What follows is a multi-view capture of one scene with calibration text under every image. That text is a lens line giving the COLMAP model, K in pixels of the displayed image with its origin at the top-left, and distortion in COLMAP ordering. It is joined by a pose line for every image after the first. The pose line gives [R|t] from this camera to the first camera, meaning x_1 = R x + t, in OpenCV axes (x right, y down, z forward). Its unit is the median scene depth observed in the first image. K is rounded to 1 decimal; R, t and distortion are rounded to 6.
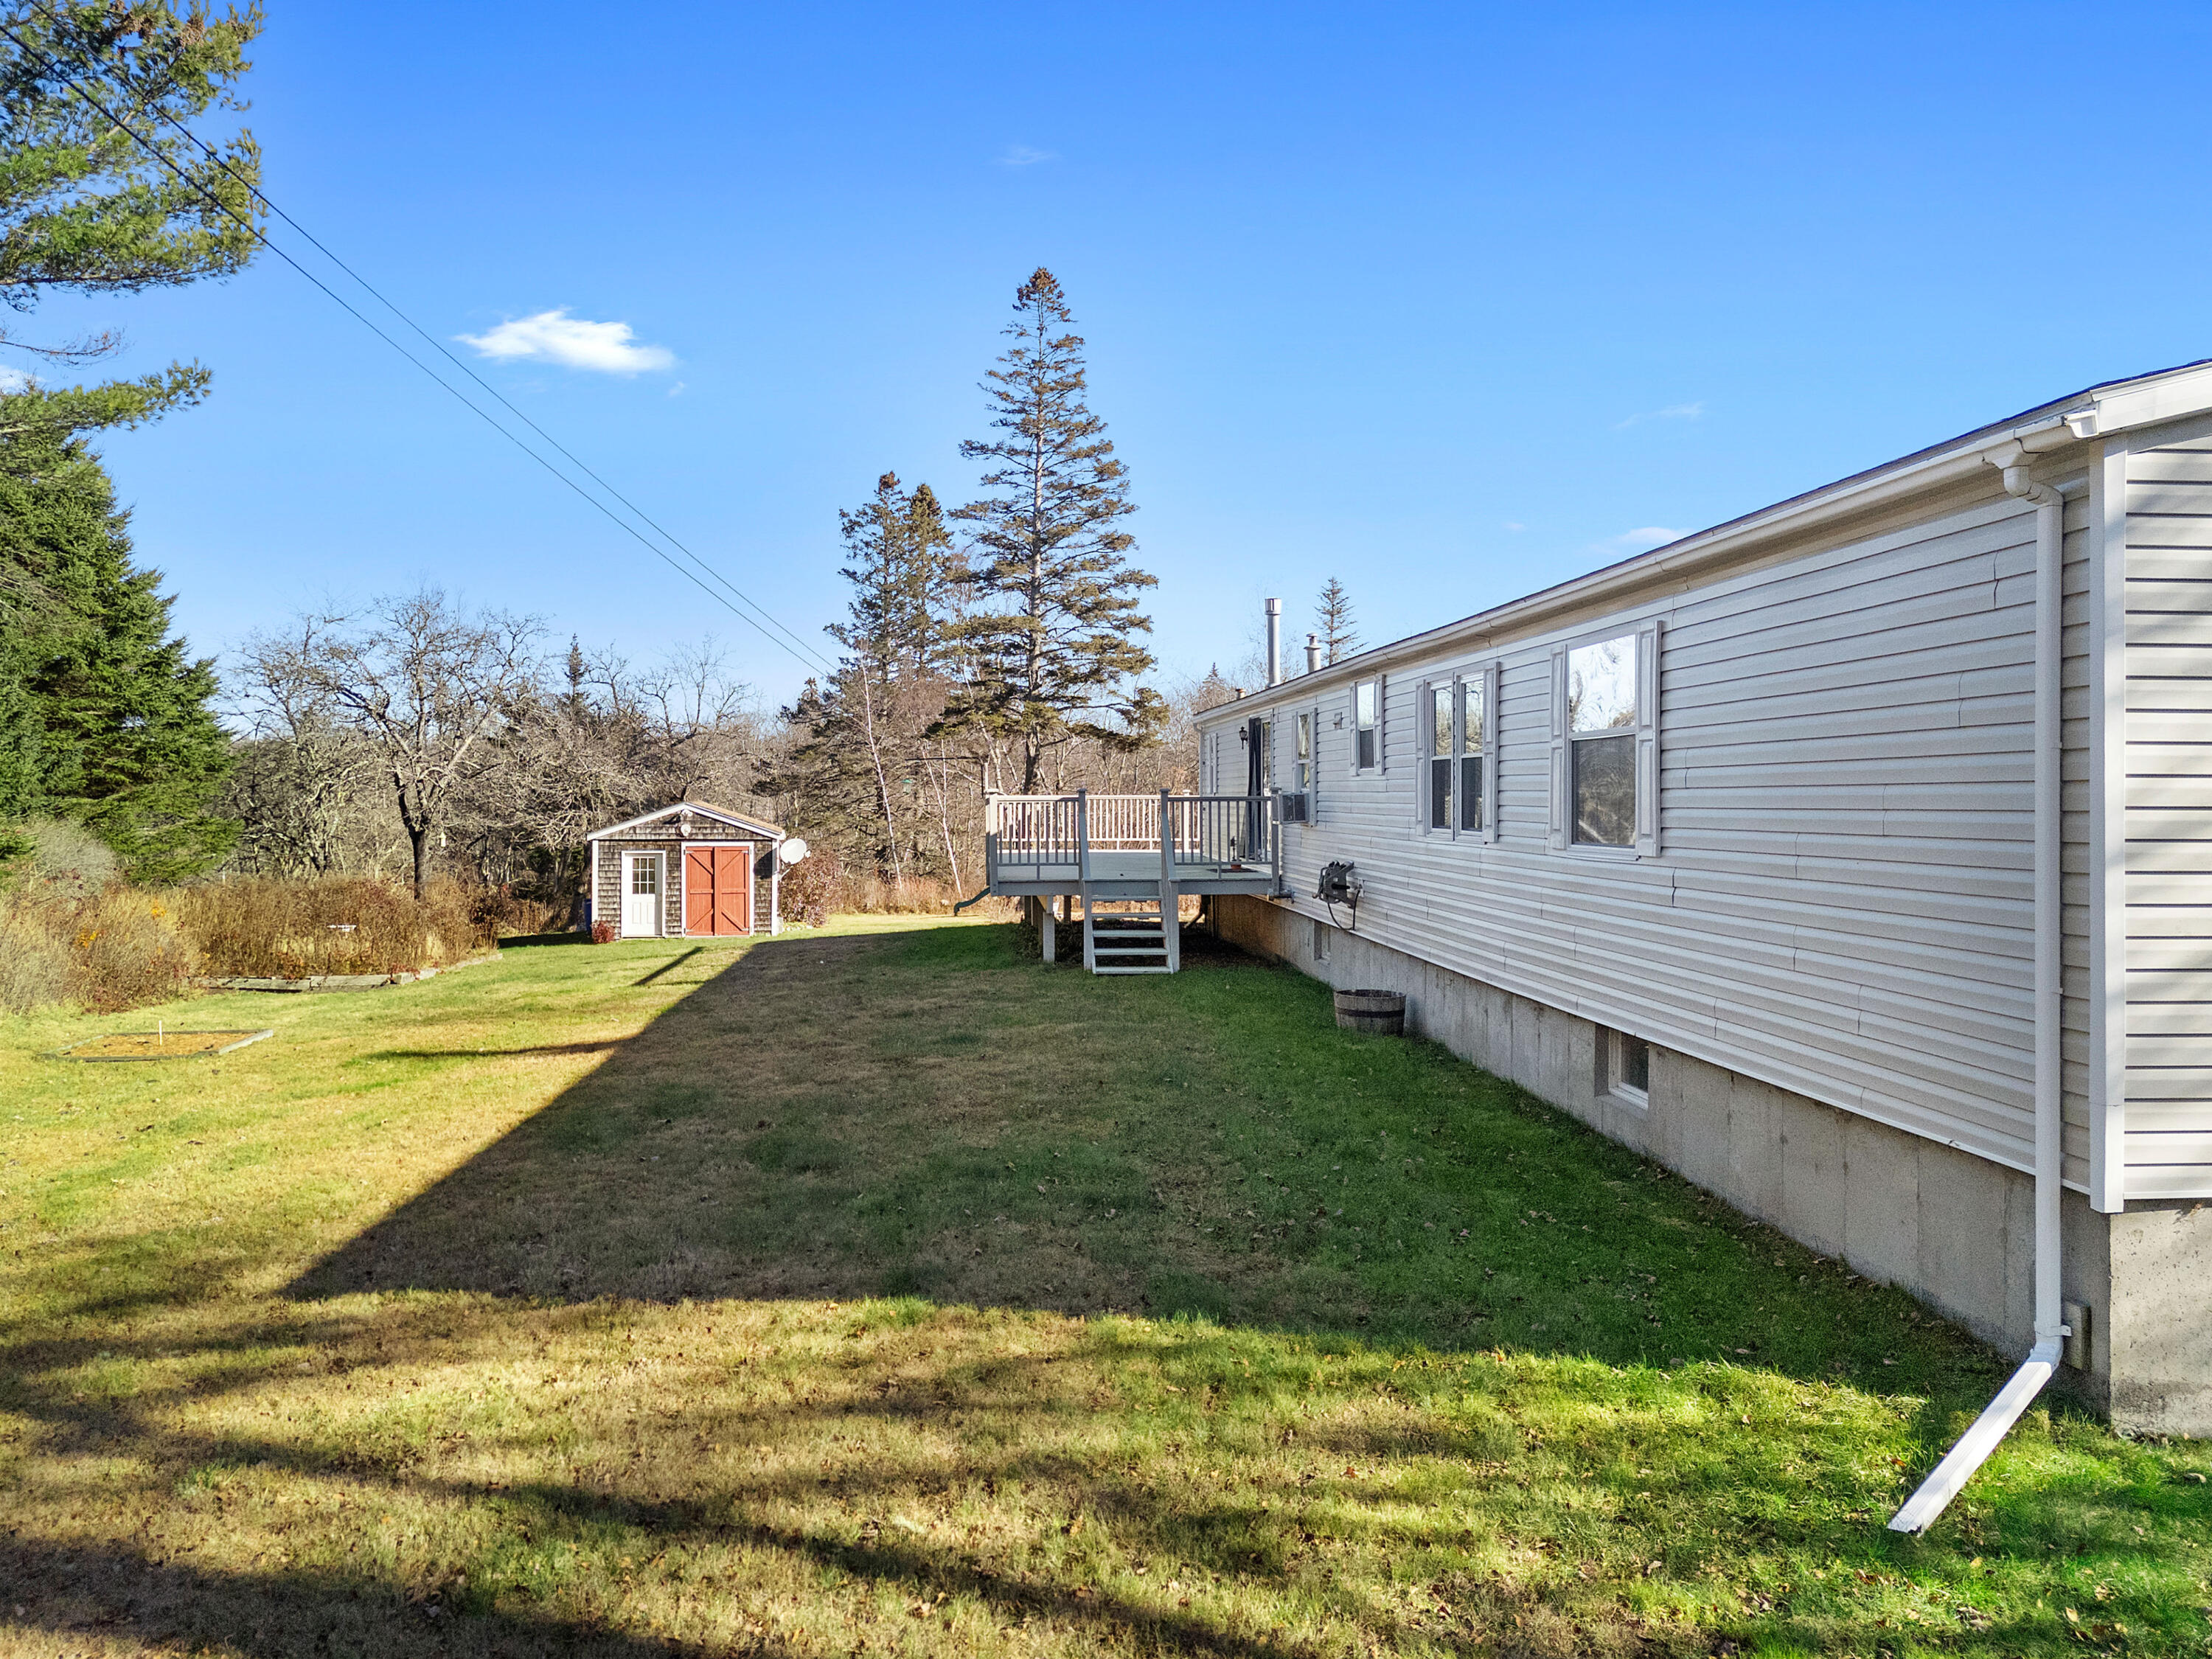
lens RADIAL K [[1687.0, 0, 1099.9], [0, 1687.0, 837.3], [0, 0, 1]] dist [0.035902, -0.002934]
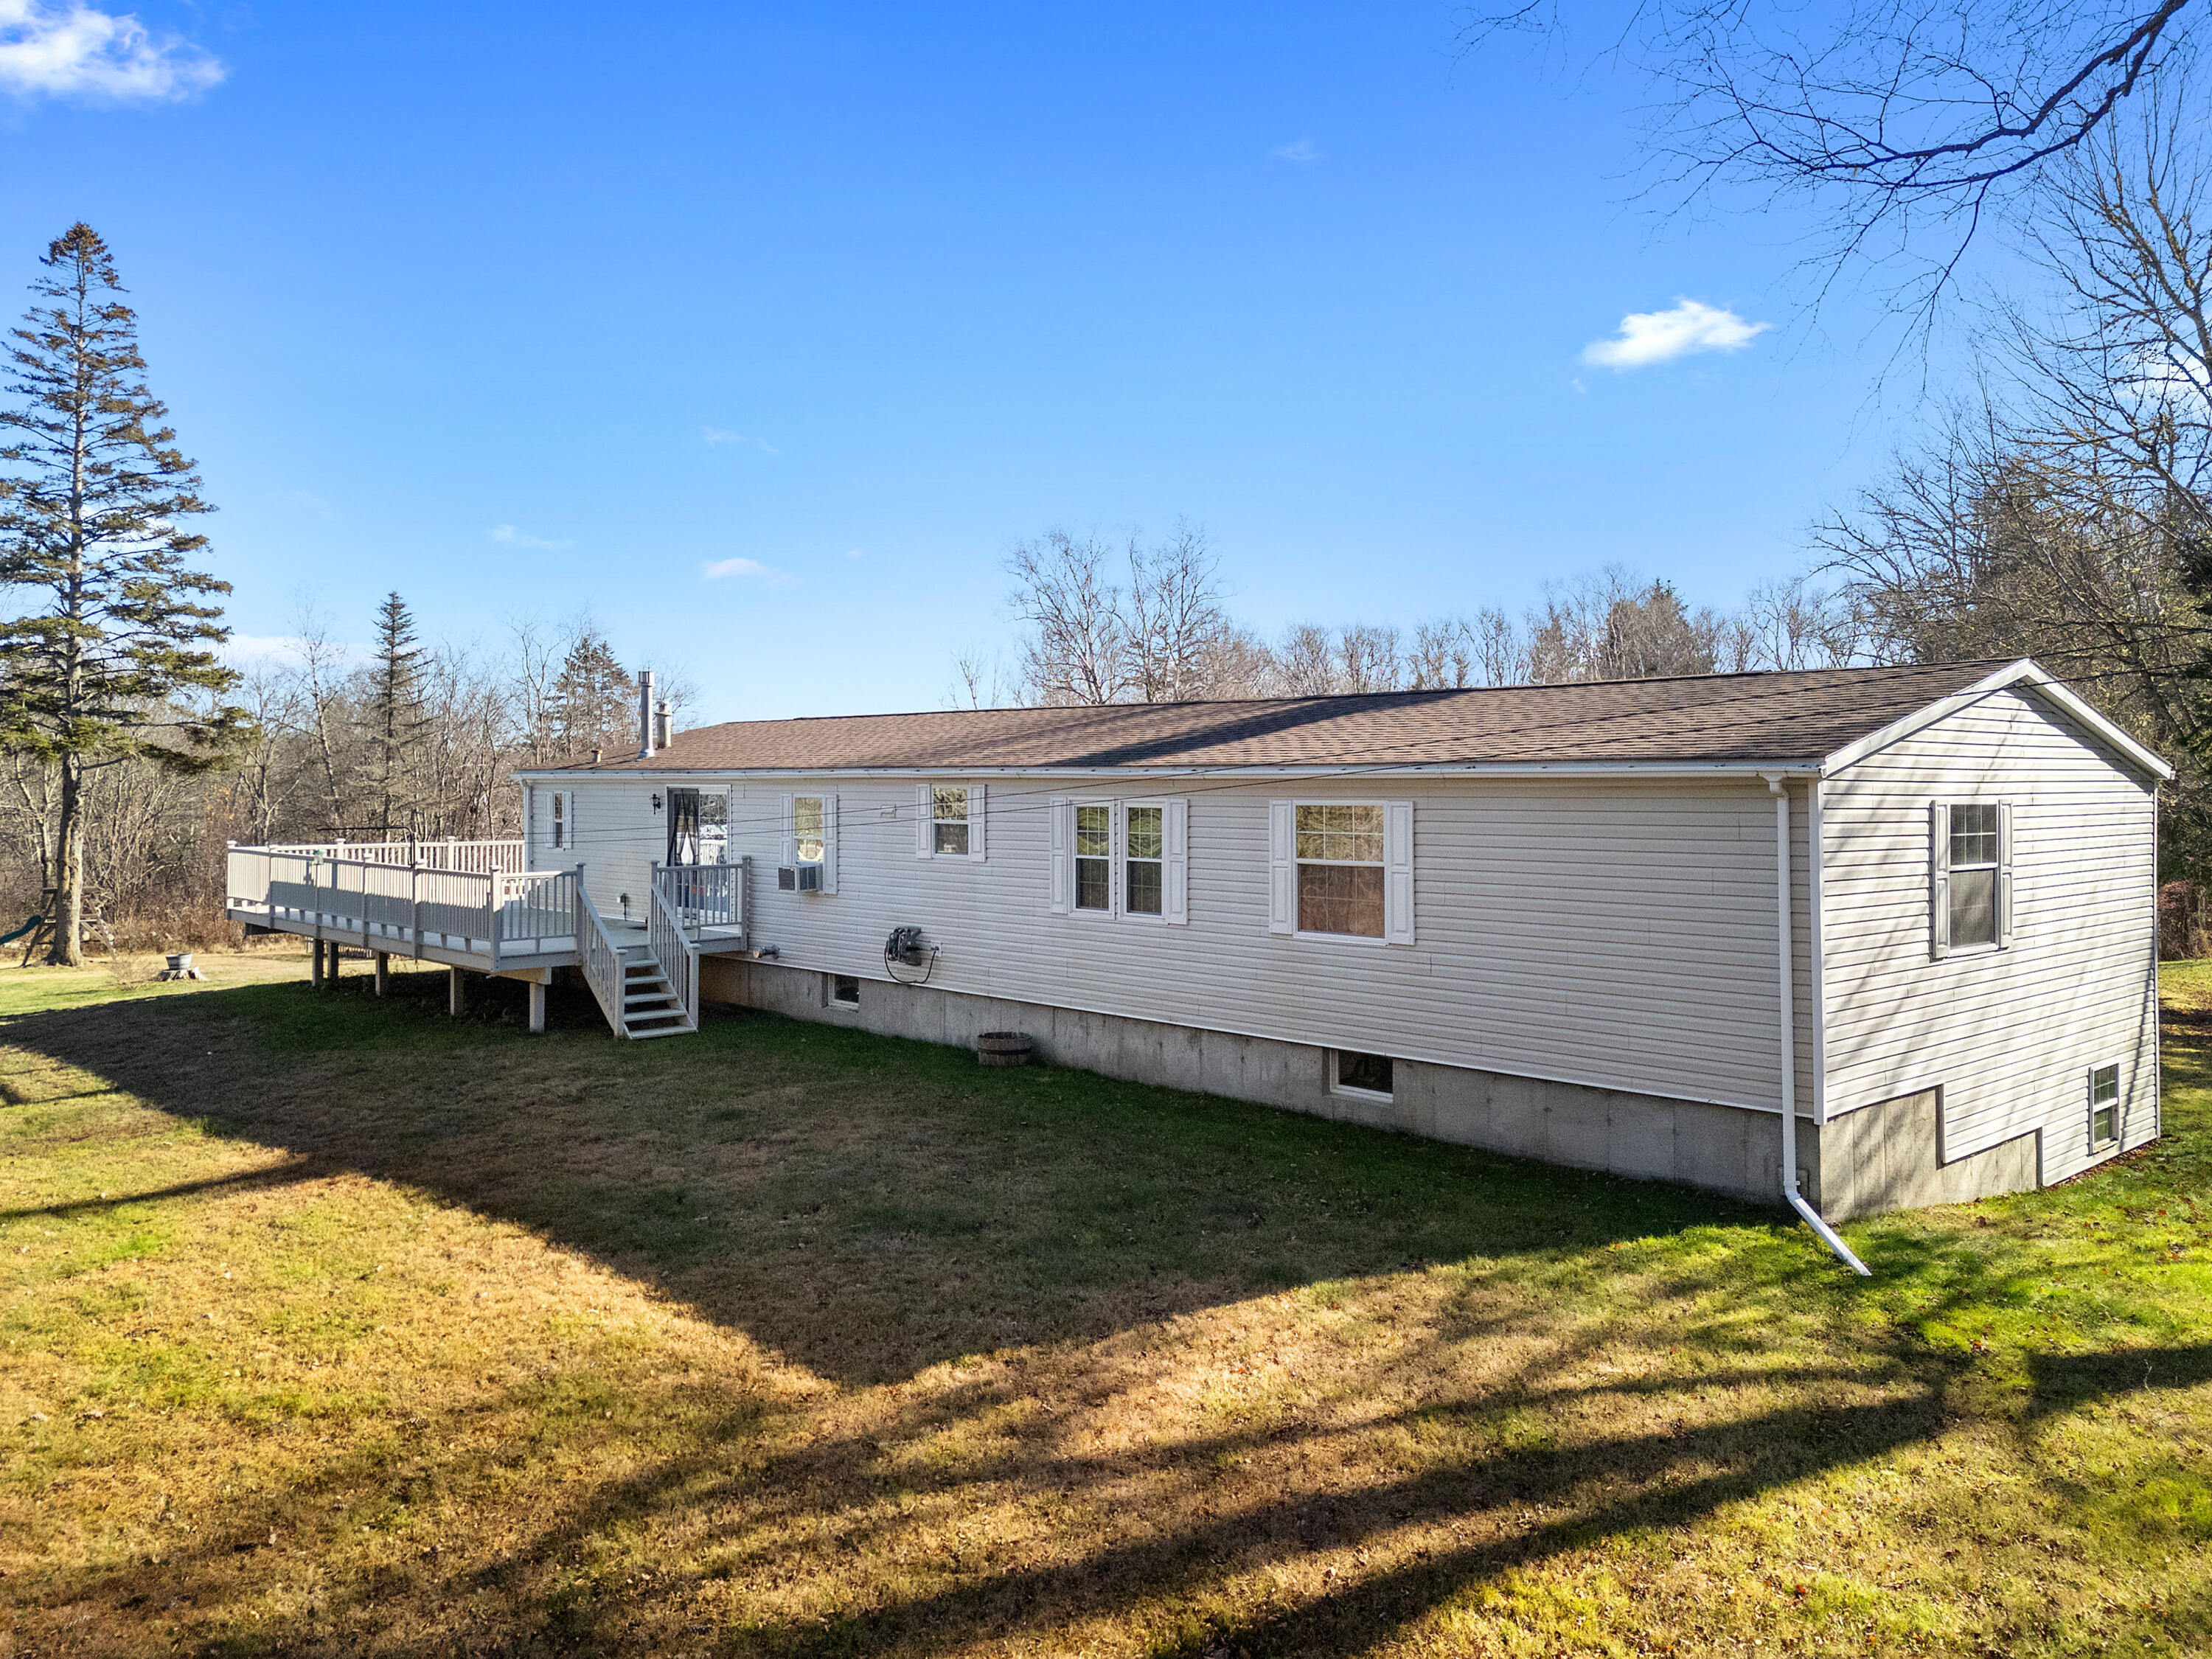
lens RADIAL K [[1684.8, 0, 1106.3], [0, 1684.8, 775.0], [0, 0, 1]] dist [0.052217, -0.038297]
pose [[0.762997, 0.004555, 0.646386, -1.429967], [0.011604, 0.999717, -0.020743, -0.182981], [-0.646298, 0.023328, 0.762729, -0.076998]]
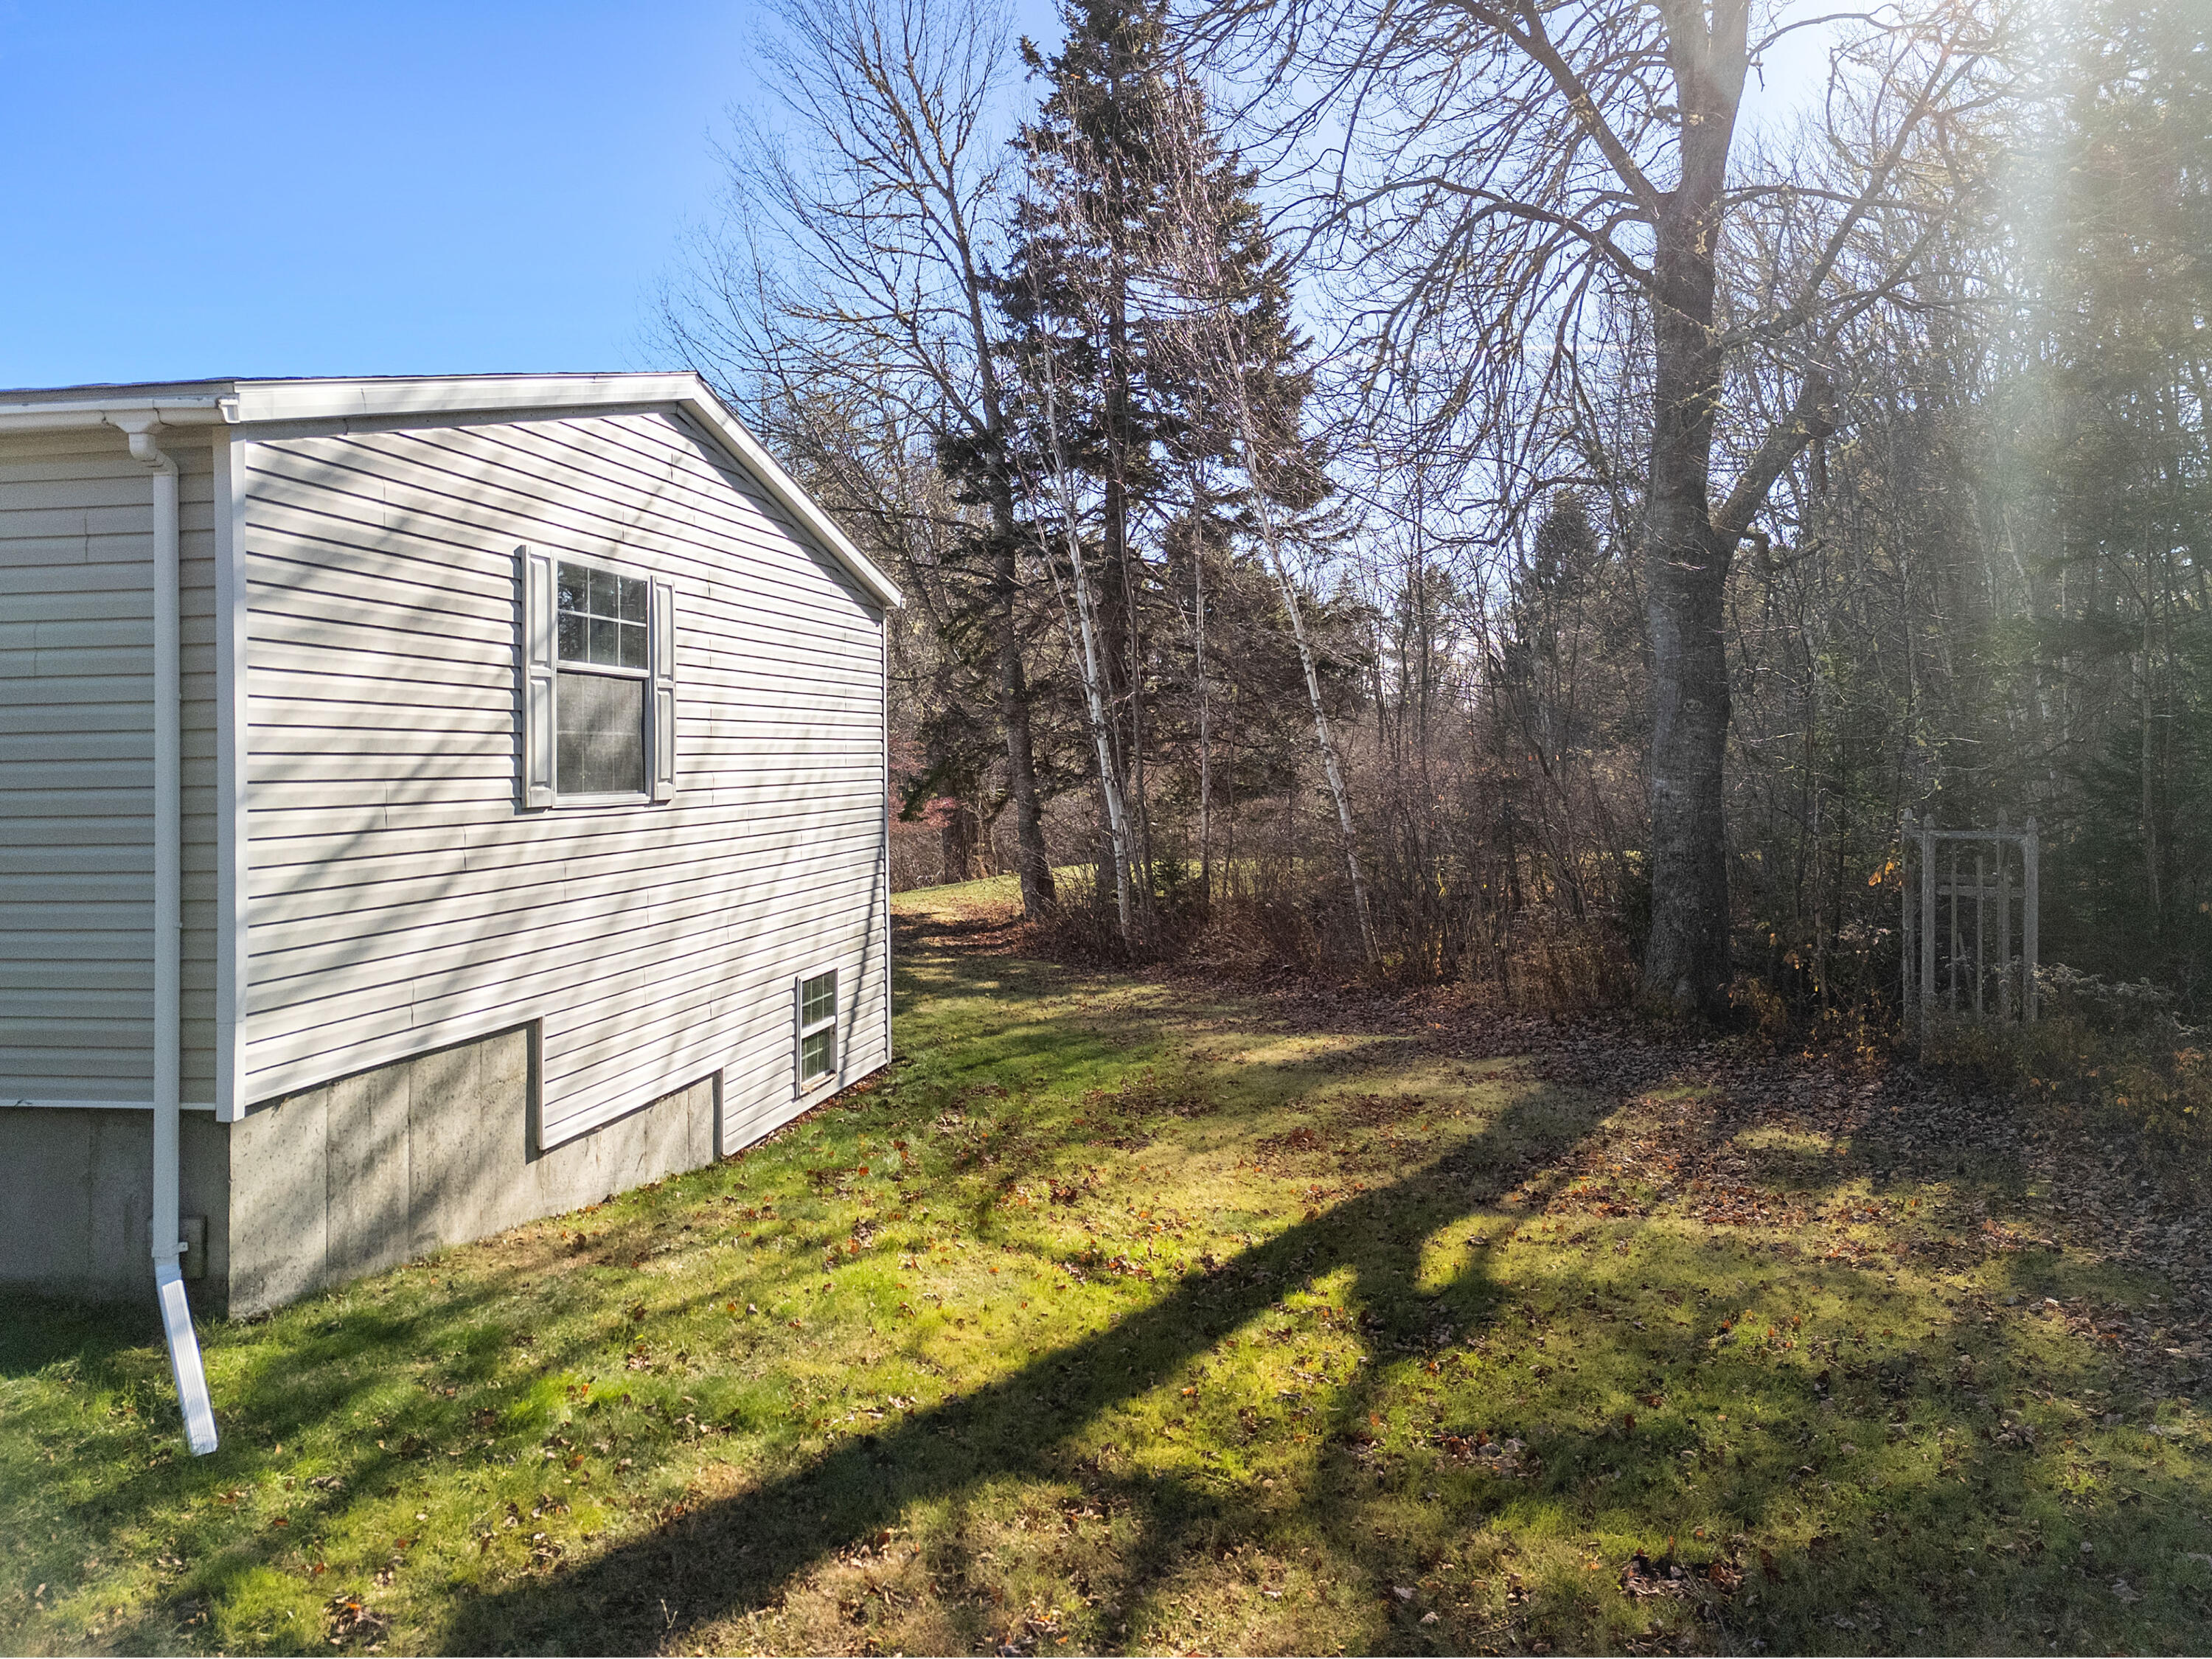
lens RADIAL K [[1665.1, 0, 1108.5], [0, 1665.1, 676.8], [0, 0, 1]] dist [0.082198, -0.085756]
pose [[0.230456, 0.048323, 0.971882, -0.332090], [0.038785, 0.997516, -0.058794, 0.018879], [-0.972309, 0.051244, 0.228010, 0.176862]]
